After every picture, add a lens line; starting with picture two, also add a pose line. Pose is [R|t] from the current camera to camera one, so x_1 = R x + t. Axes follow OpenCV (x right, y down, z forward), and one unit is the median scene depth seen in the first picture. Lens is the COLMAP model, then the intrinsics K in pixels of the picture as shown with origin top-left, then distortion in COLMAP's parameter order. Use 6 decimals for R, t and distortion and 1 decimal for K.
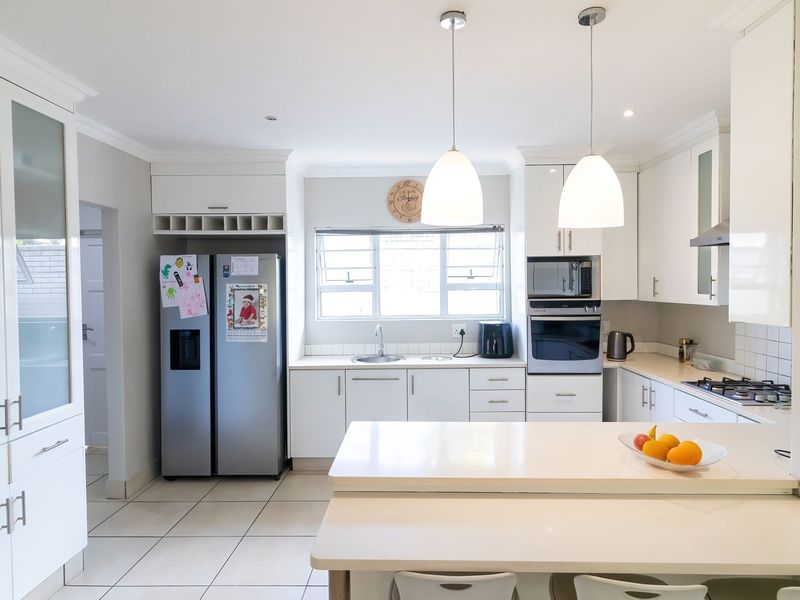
lens RADIAL K [[493.4, 0, 406.8], [0, 493.4, 295.0], [0, 0, 1]] dist [0.005001, 0.001607]
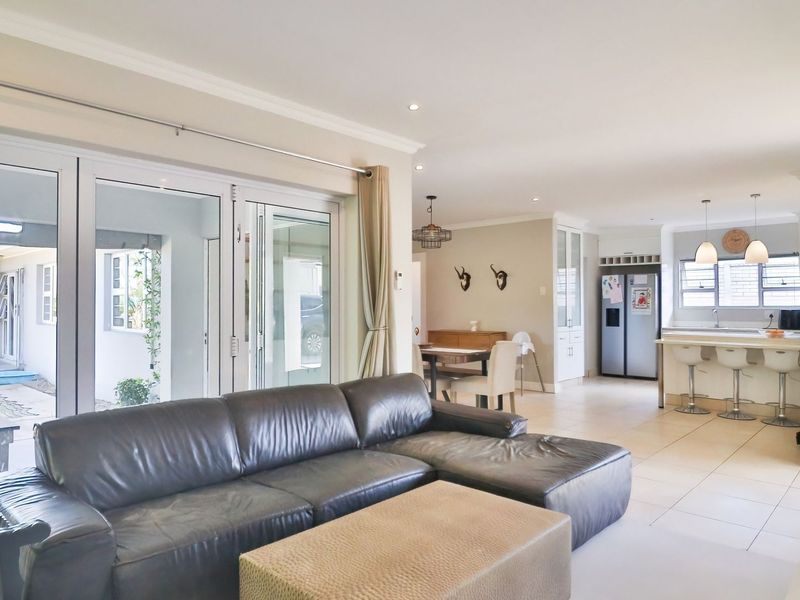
lens RADIAL K [[568.5, 0, 400.8], [0, 568.5, 295.6], [0, 0, 1]] dist [0.000068, 0.000619]
pose [[0.750385, -0.001160, -0.660999, 0.514738], [-0.019428, 0.999528, -0.023809, 0.089133], [0.660715, 0.030708, 0.750009, -1.514934]]
